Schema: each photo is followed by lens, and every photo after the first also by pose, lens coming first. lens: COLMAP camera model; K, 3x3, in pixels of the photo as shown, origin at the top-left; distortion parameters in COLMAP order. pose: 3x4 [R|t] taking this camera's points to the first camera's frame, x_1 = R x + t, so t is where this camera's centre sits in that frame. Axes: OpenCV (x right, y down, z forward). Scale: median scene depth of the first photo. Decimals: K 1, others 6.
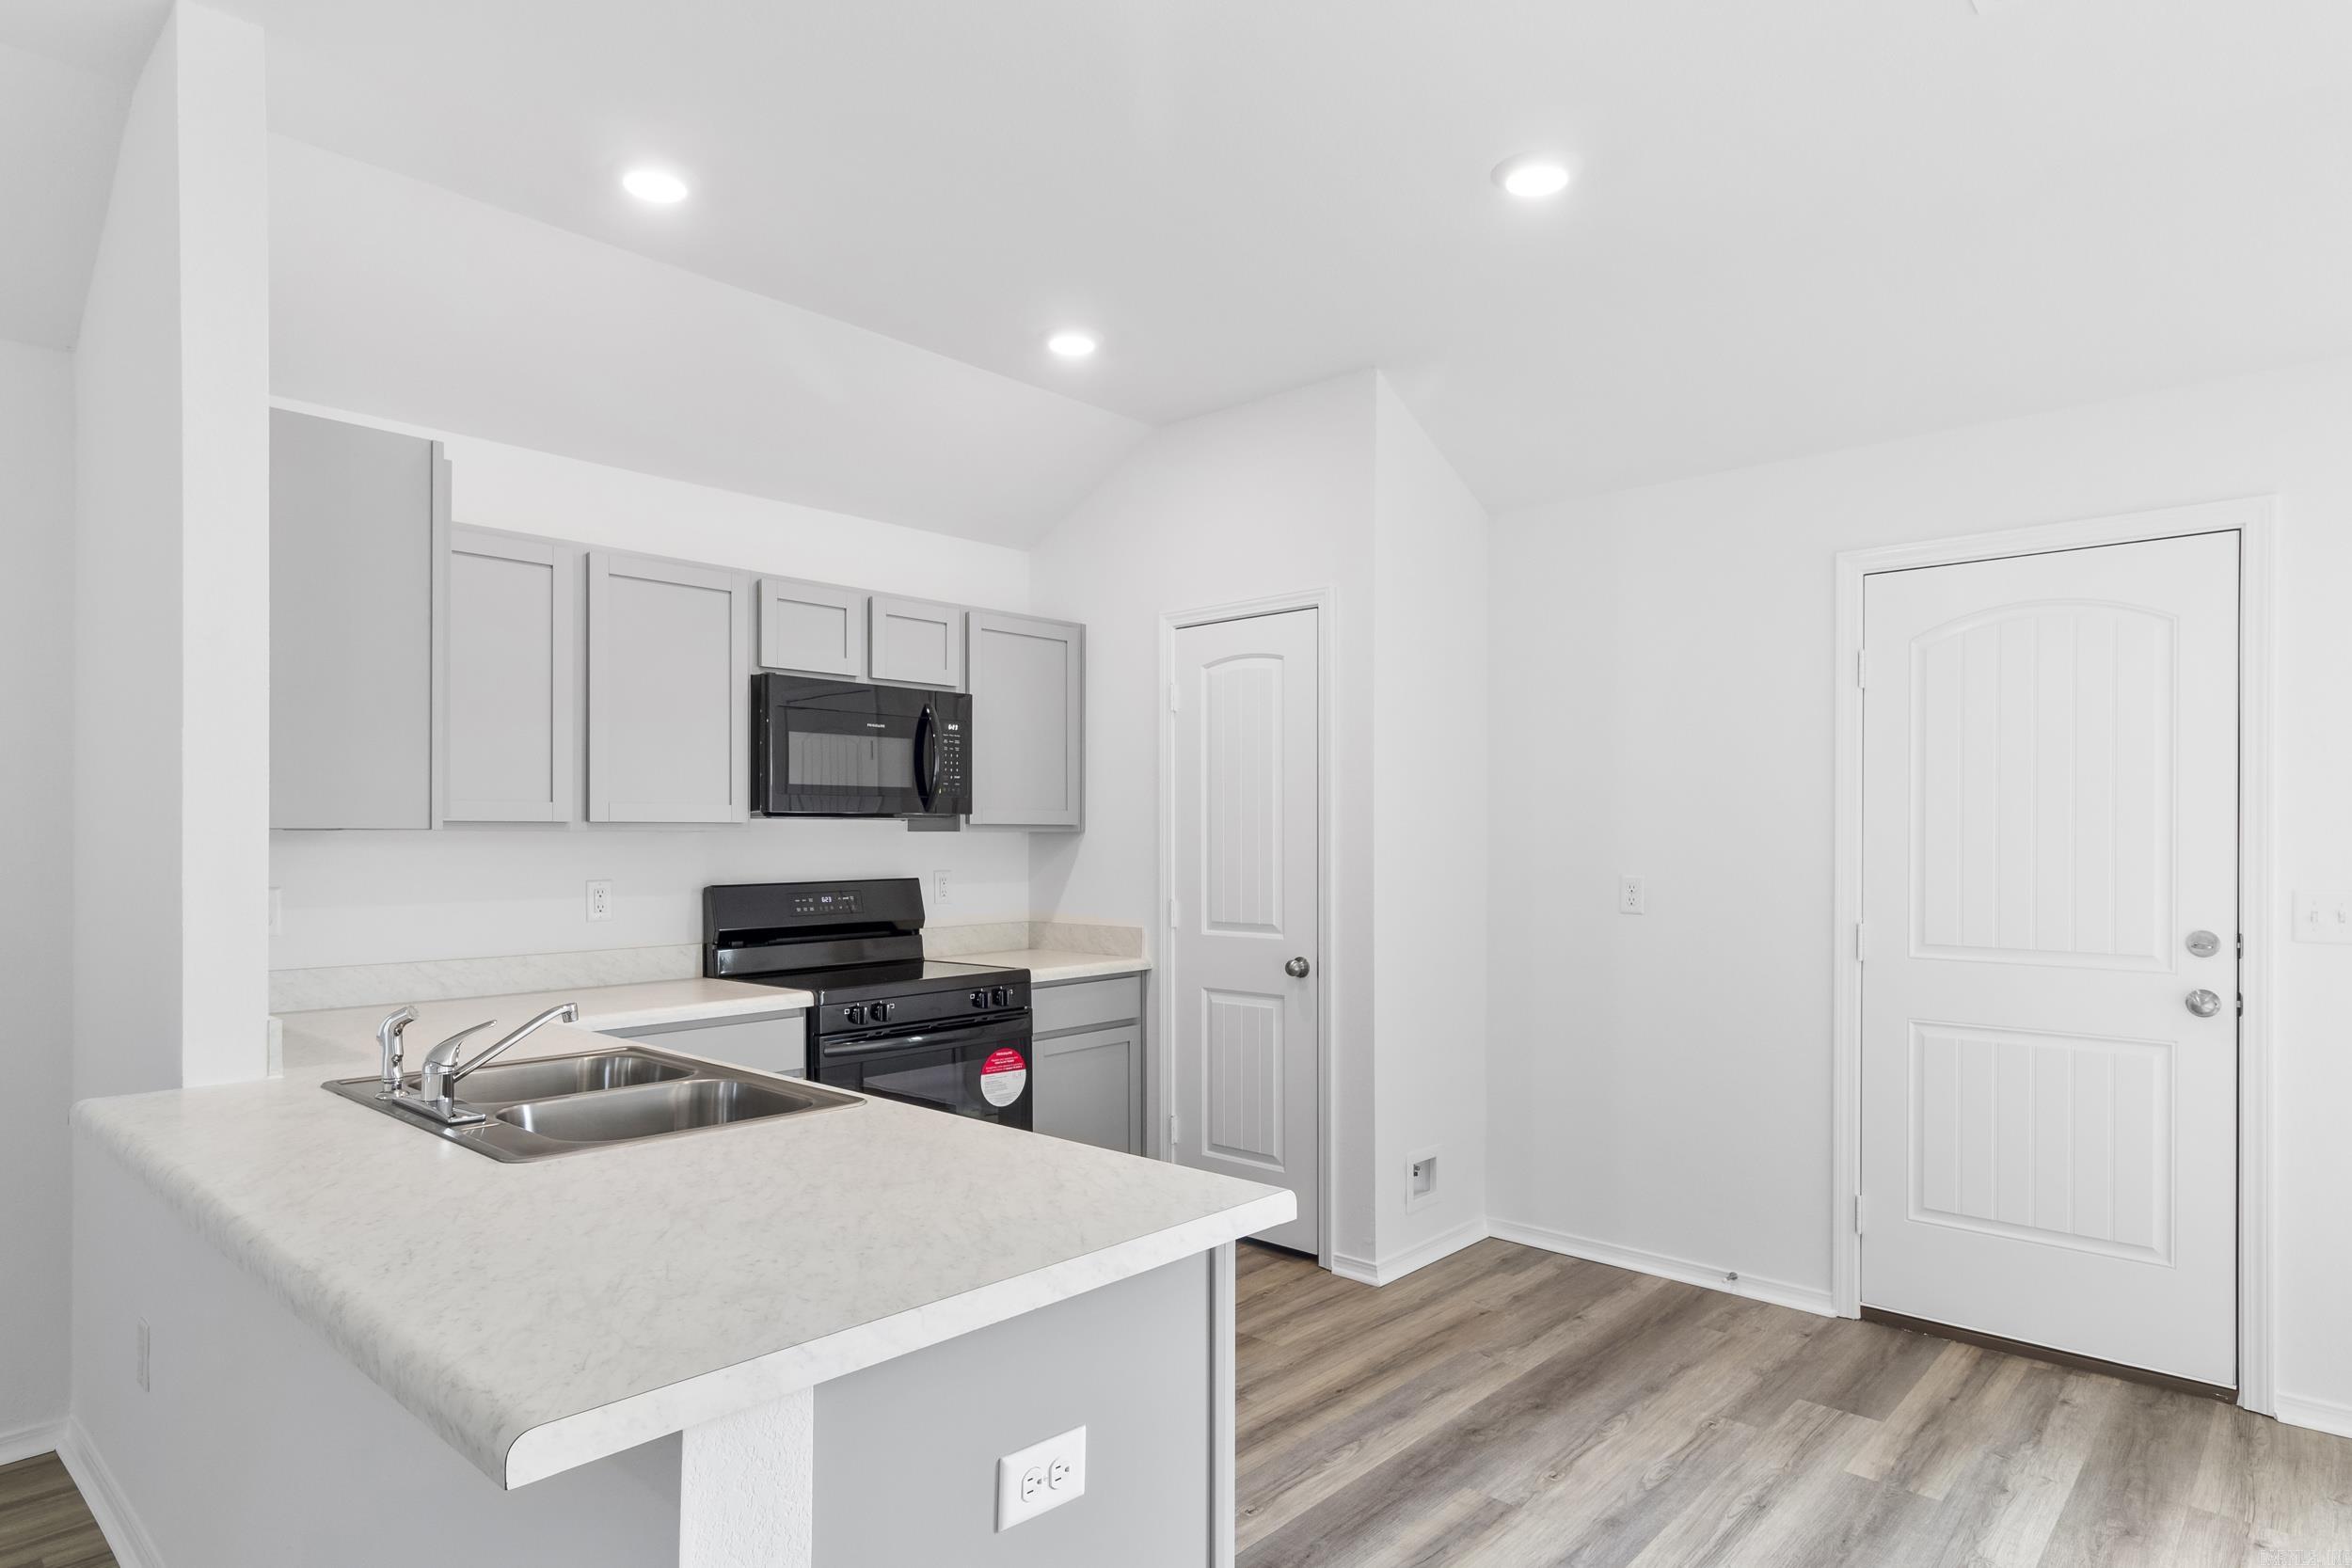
lens RADIAL K [[1322.8, 0, 1168.3], [0, 1322.8, 836.5], [0, 0, 1]] dist [0.001660, 0.001619]
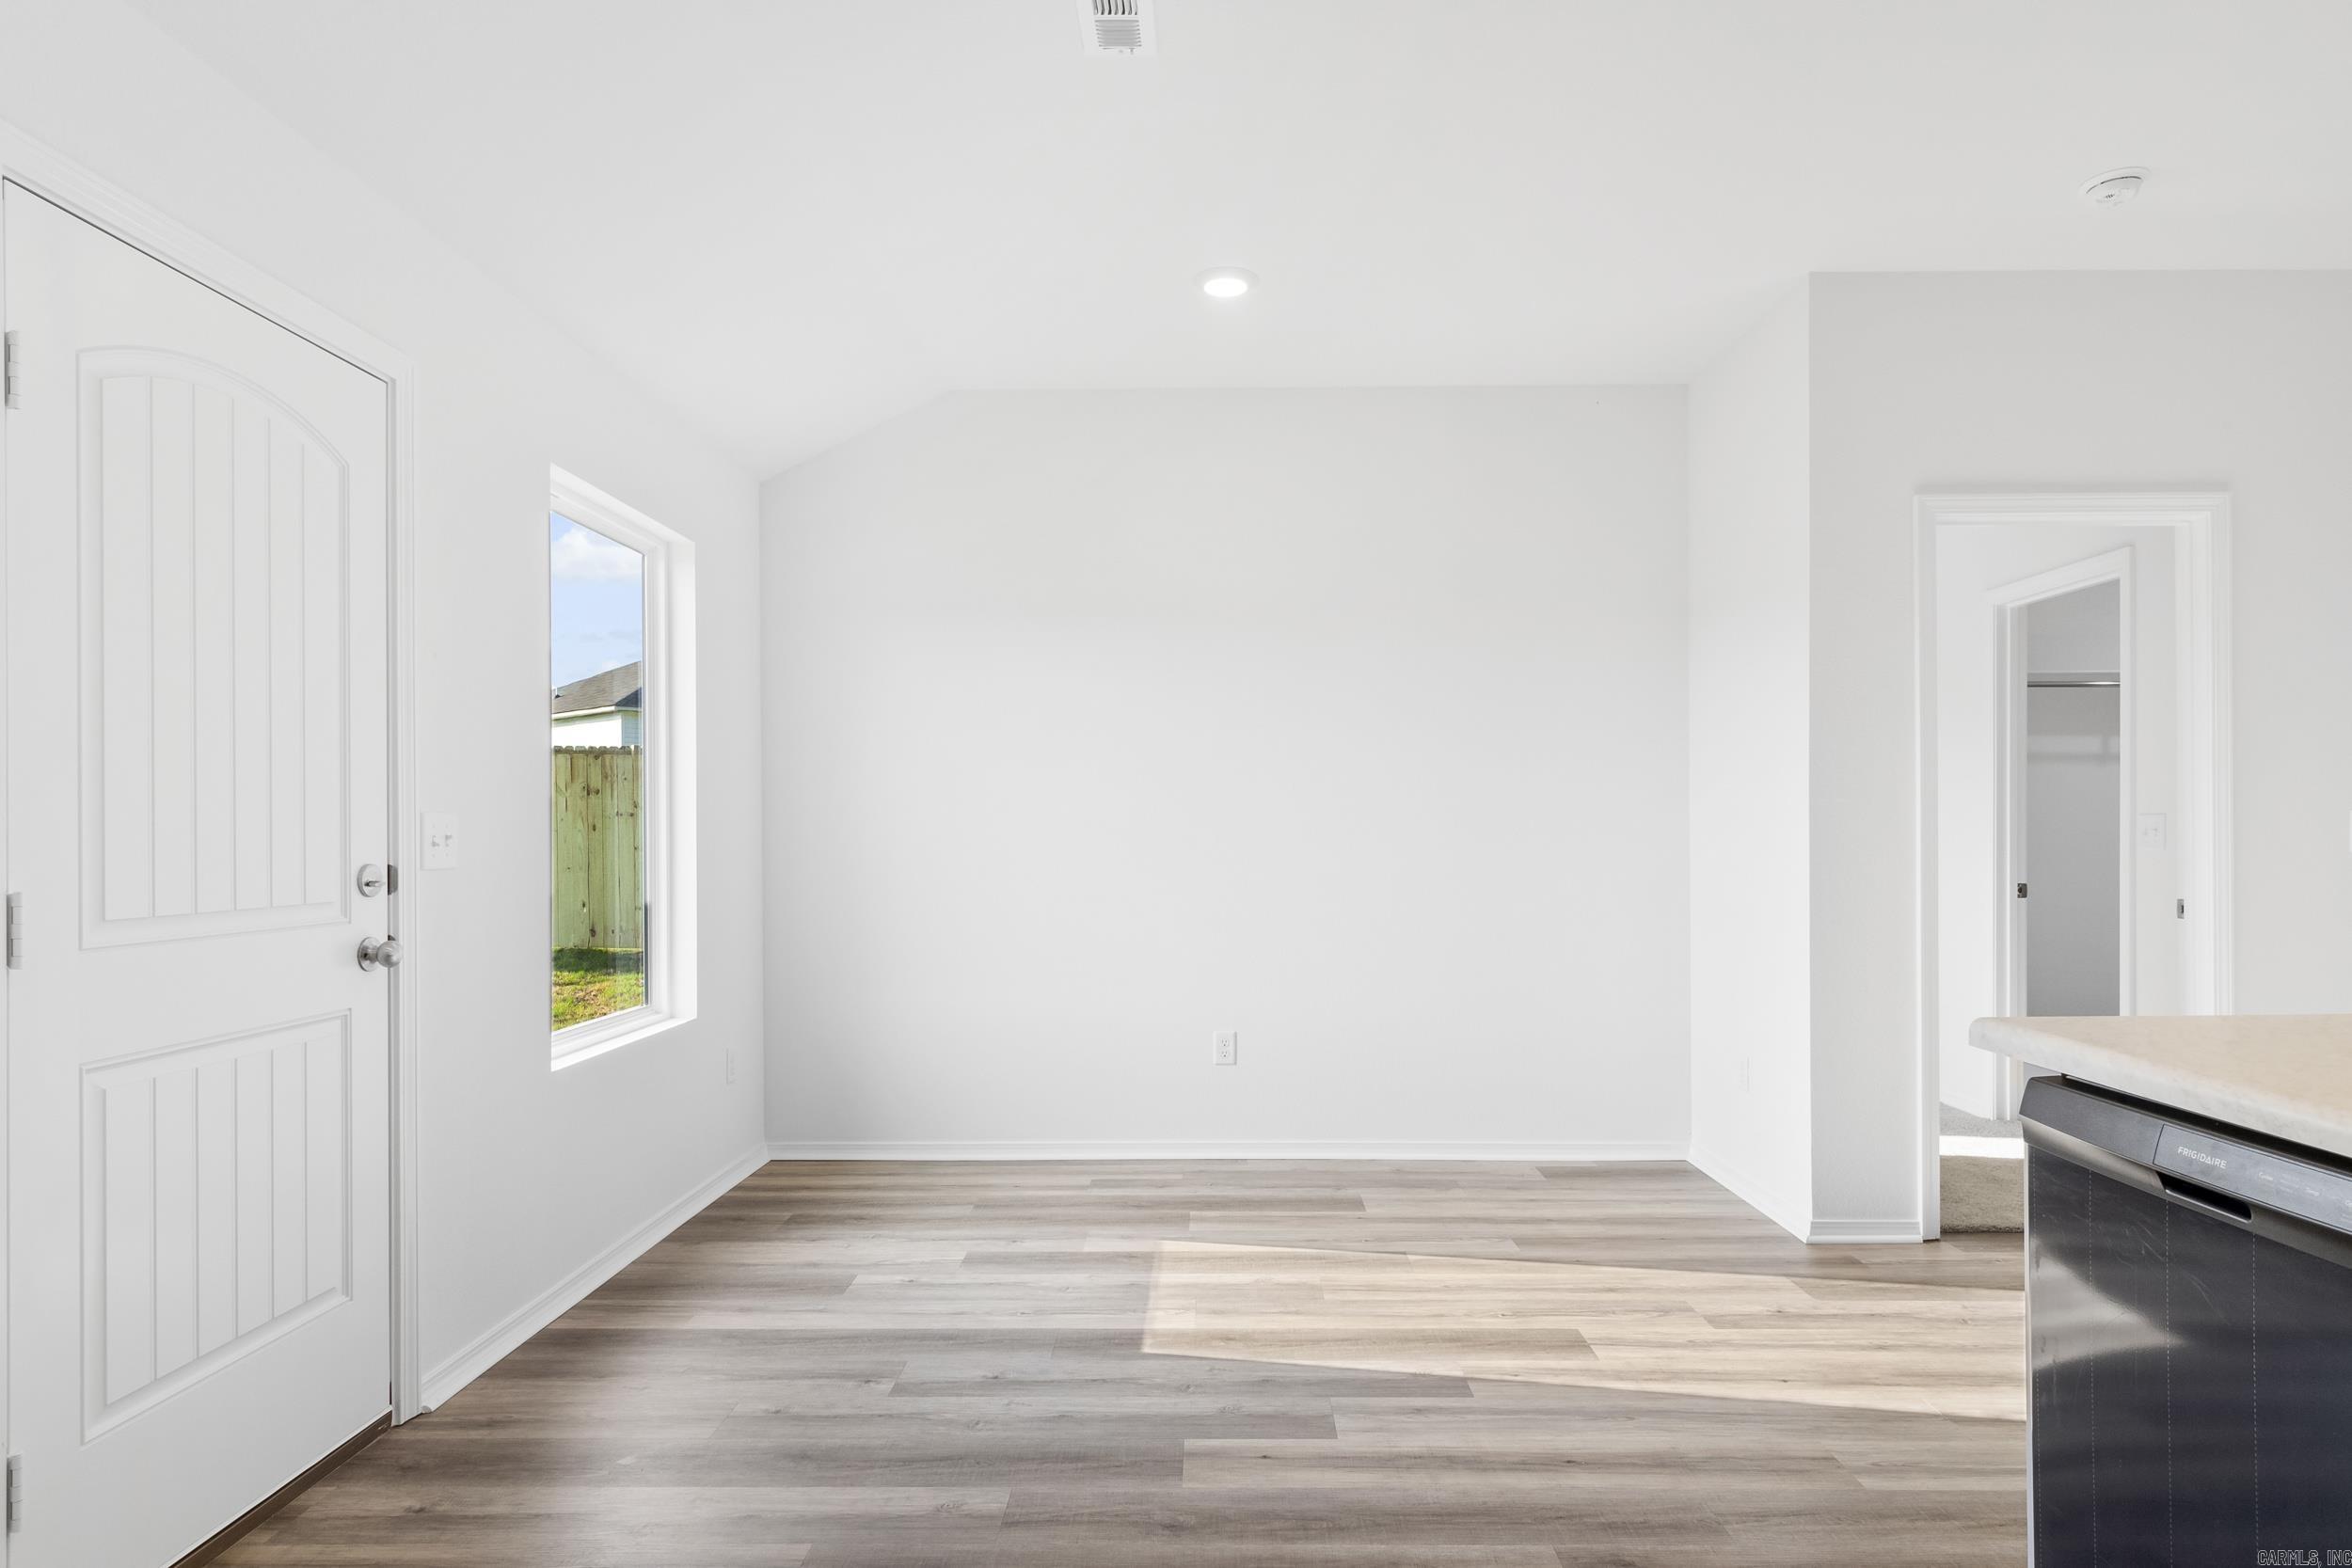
lens RADIAL K [[1309.9, 0, 1180.7], [0, 1309.9, 829.3], [0, 0, 1]] dist [0.002285, 0.000065]
pose [[-0.668671, 0.003100, 0.743552, -0.120437], [0.008299, 0.999960, 0.003295, 0.042072], [-0.743512, 0.008373, -0.668670, 0.960917]]
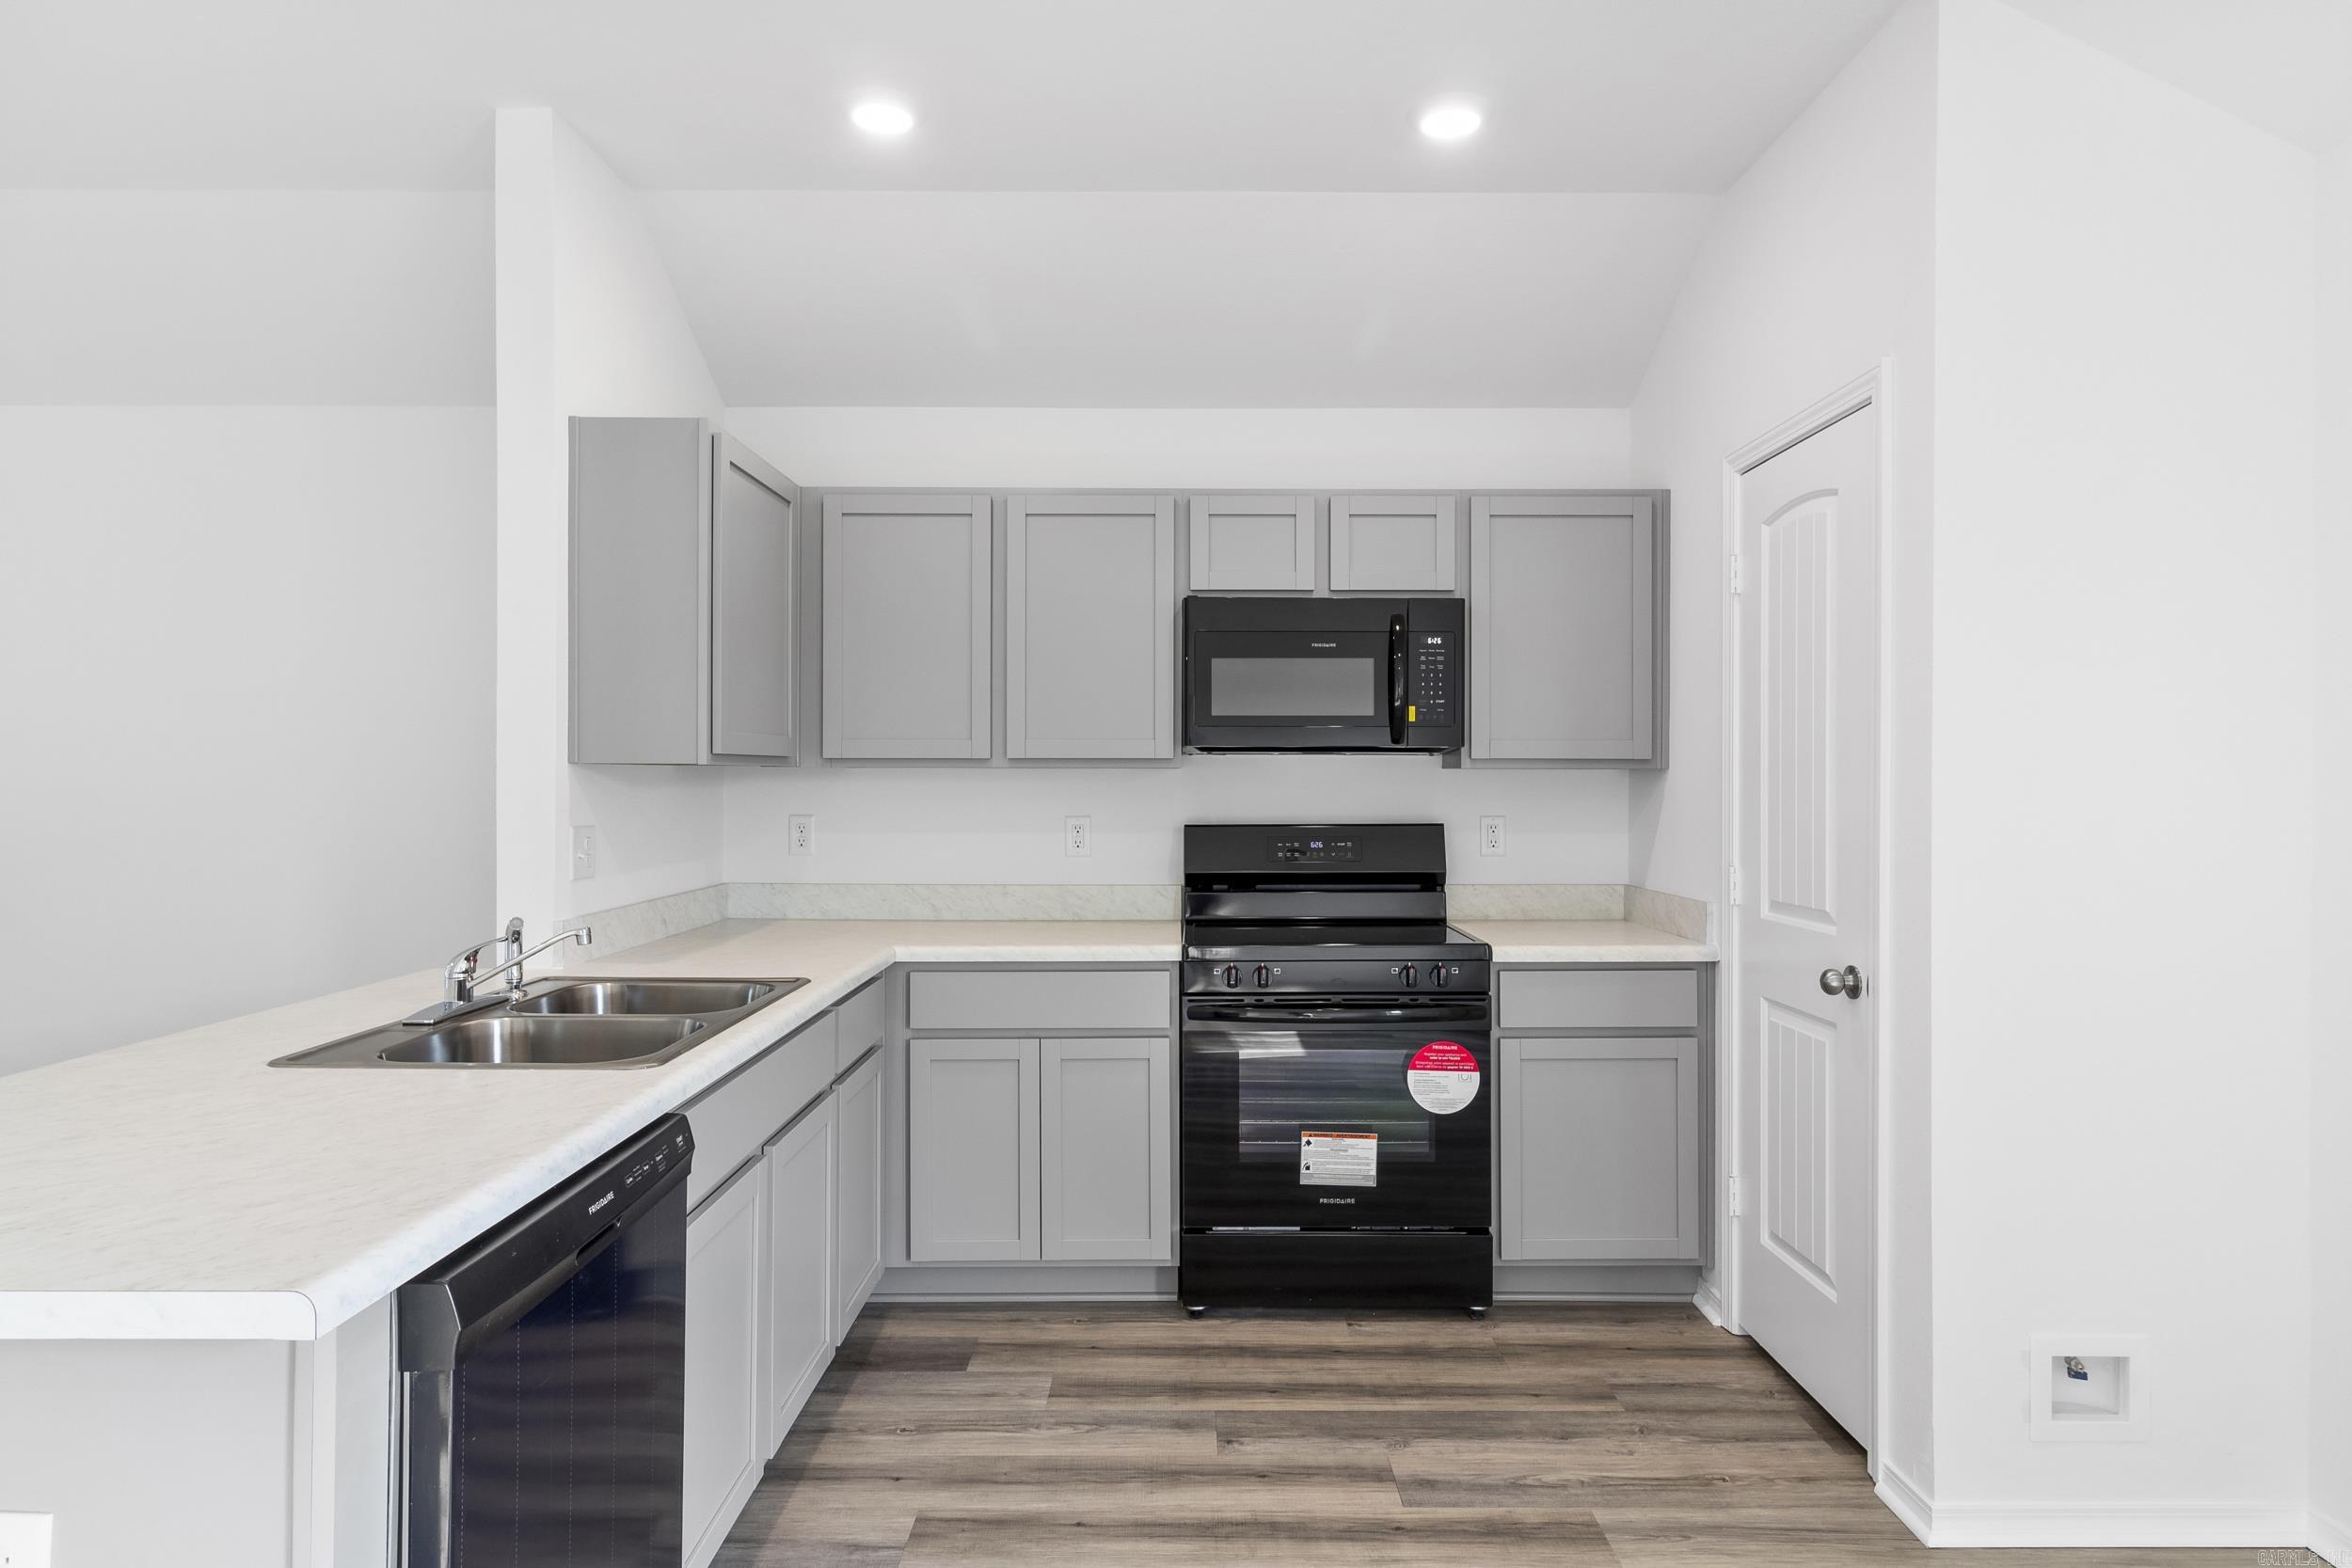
lens RADIAL K [[1314.9, 0, 1170.5], [0, 1314.9, 775.8], [0, 0, 1]] dist [-0.001303, 0.000692]
pose [[0.675681, 0.000162, -0.737194, 0.369481], [-0.002388, 0.999995, -0.001969, 0.003574], [0.737191, 0.003090, 0.675678, 0.372360]]
